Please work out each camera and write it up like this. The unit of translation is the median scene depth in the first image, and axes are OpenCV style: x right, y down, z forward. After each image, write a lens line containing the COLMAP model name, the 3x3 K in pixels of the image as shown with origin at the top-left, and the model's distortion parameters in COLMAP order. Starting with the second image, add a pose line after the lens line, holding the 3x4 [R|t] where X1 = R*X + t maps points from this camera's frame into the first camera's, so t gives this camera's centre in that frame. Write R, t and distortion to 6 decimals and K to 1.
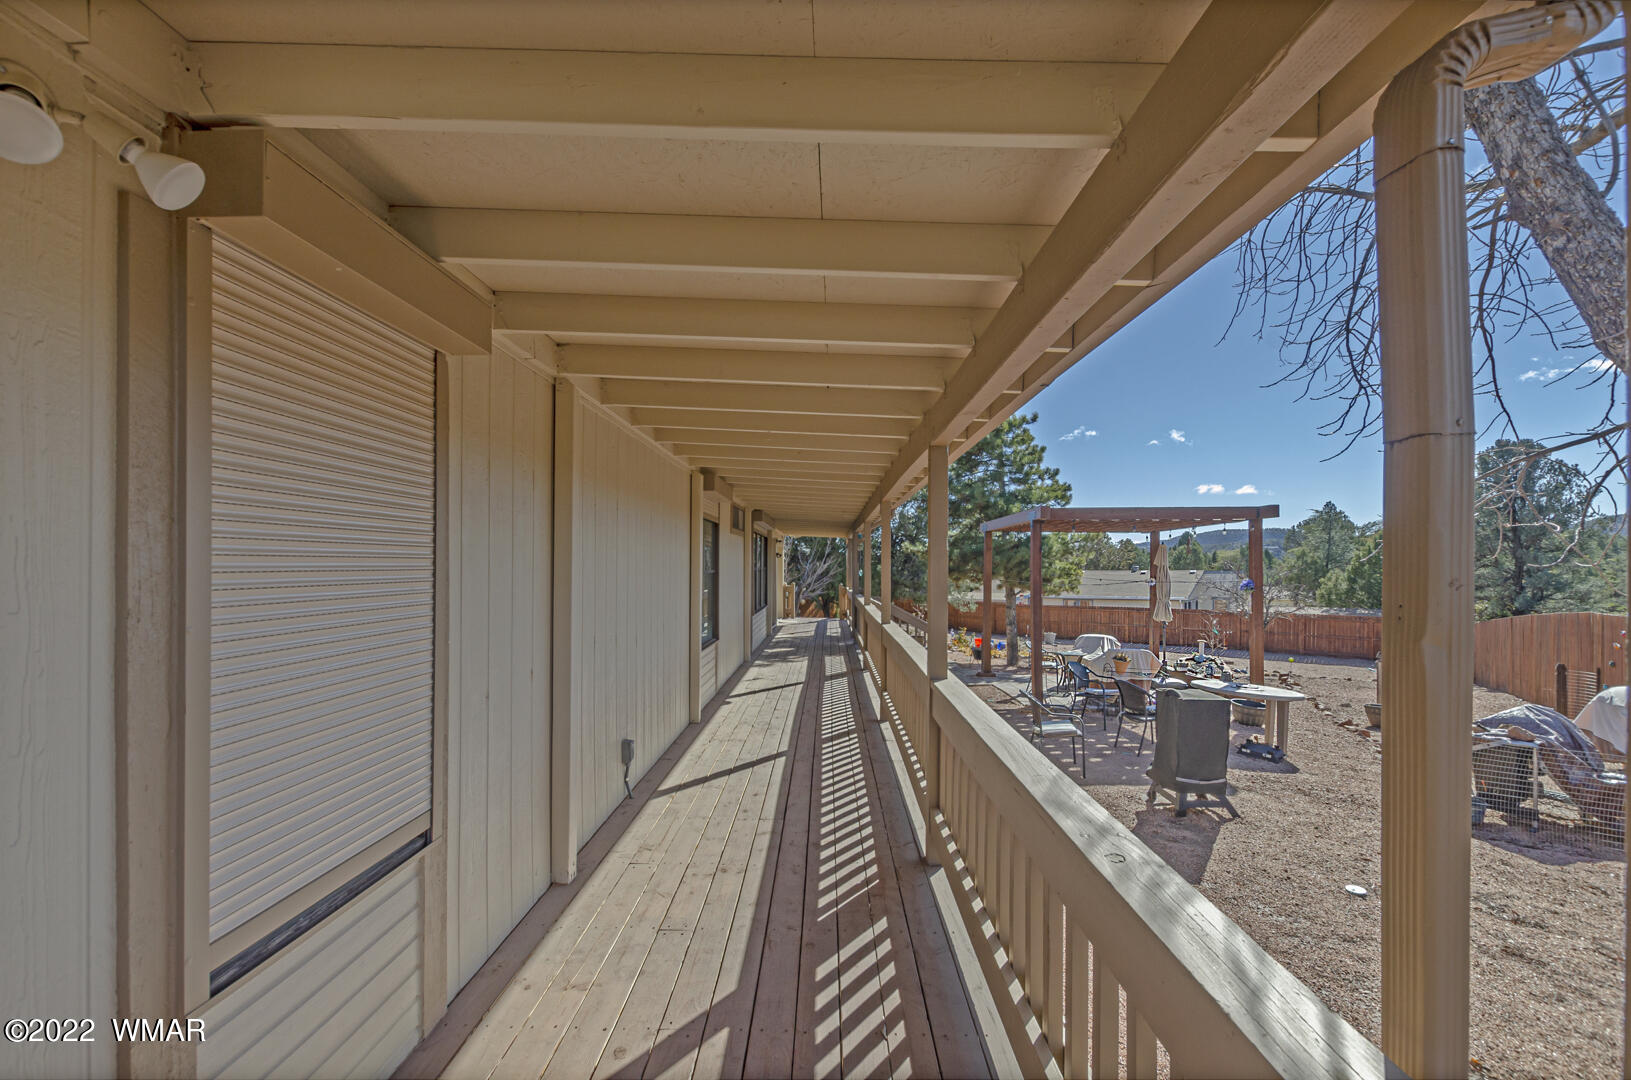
lens RADIAL K [[710.1, 0, 812.9], [0, 710.1, 565.4], [0, 0, 1]] dist [0.002336, -0.001029]
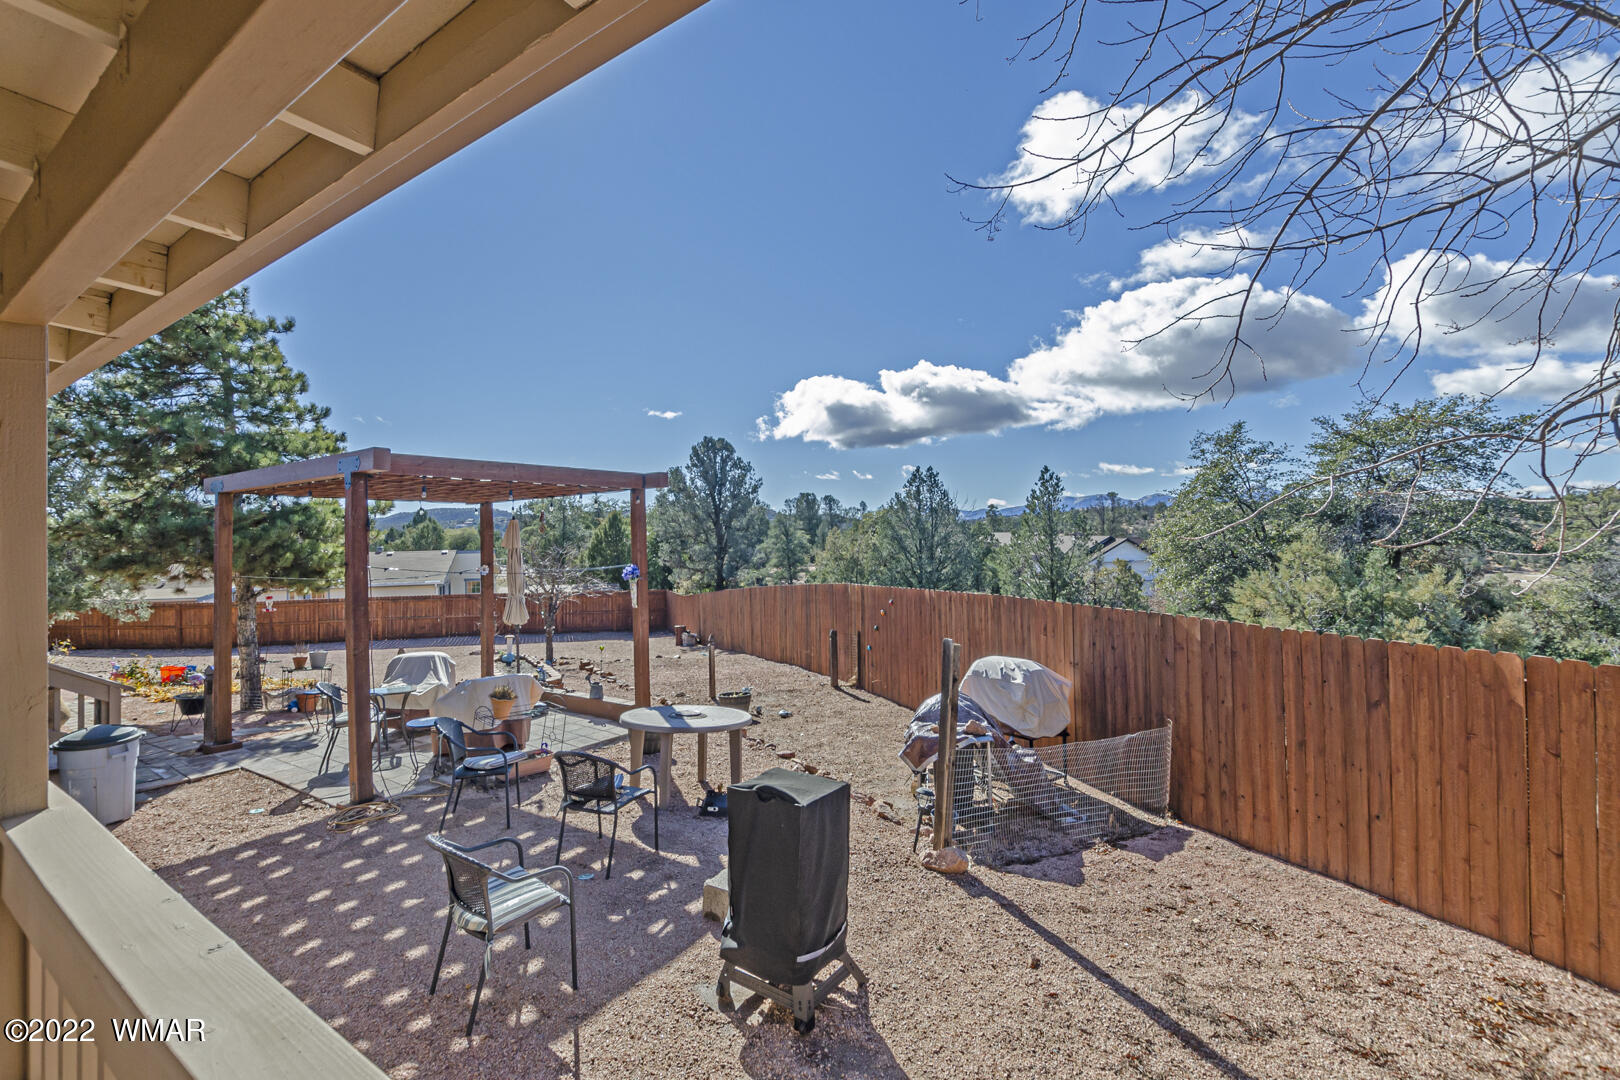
lens RADIAL K [[775.8, 0, 806.8], [0, 775.8, 531.6], [0, 0, 1]] dist [0.001307, 0.000022]
pose [[0.587476, 0.001896, 0.809239, 0.013653], [0.011159, 0.999883, -0.010444, -0.004728], [-0.809165, 0.015166, 0.587386, 0.202513]]
